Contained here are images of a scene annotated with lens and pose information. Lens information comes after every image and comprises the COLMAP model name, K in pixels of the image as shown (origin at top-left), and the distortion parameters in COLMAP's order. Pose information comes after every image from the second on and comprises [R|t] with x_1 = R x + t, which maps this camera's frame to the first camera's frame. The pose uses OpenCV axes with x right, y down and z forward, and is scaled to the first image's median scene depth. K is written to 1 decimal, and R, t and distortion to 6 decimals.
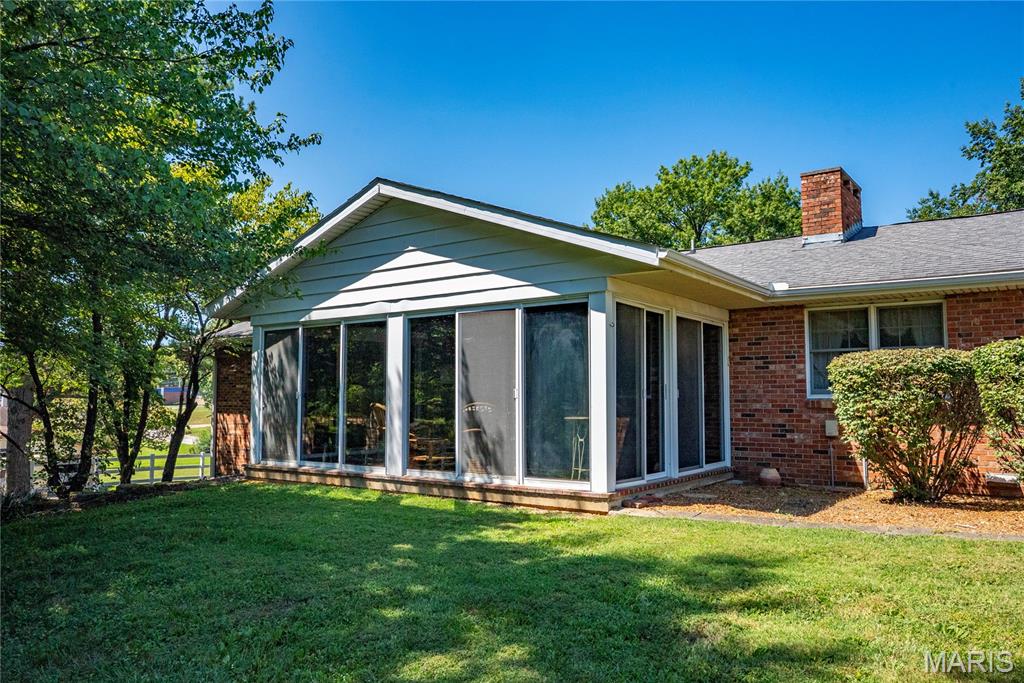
lens RADIAL K [[764.3, 0, 512.7], [0, 764.3, 342.9], [0, 0, 1]] dist [0.005205, 0.000768]
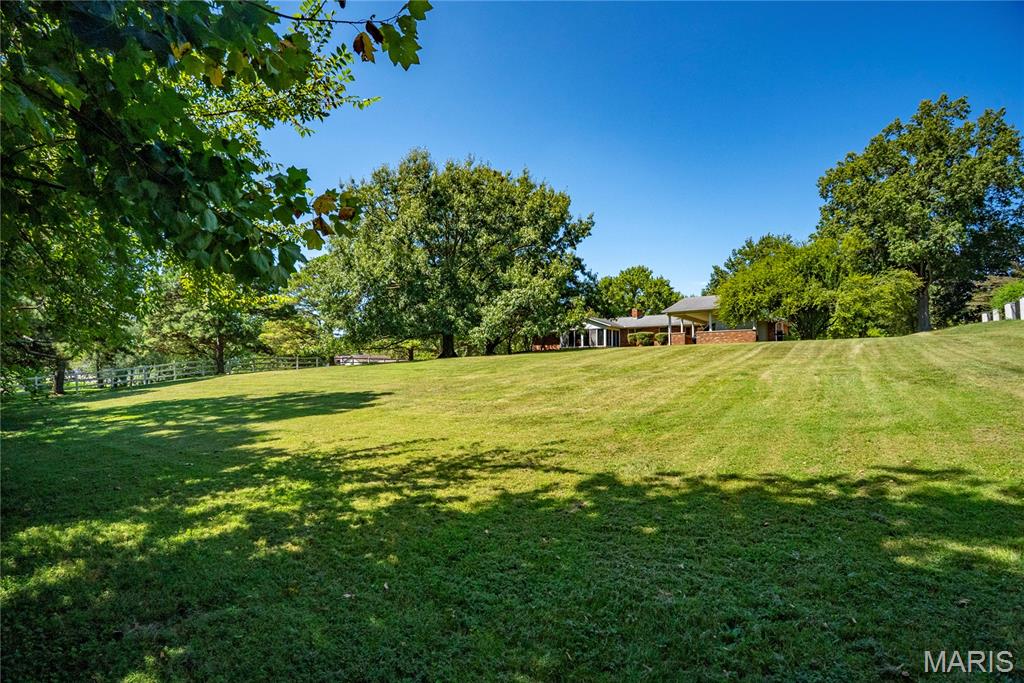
lens RADIAL K [[470.9, 0, 510.9], [0, 470.9, 342.5], [0, 0, 1]] dist [0.000185, 0.000001]
pose [[0.998352, -0.005375, -0.057135, -0.740671], [0.006168, 0.999887, 0.013724, 0.035832], [0.057055, -0.014054, 0.998272, -5.094945]]
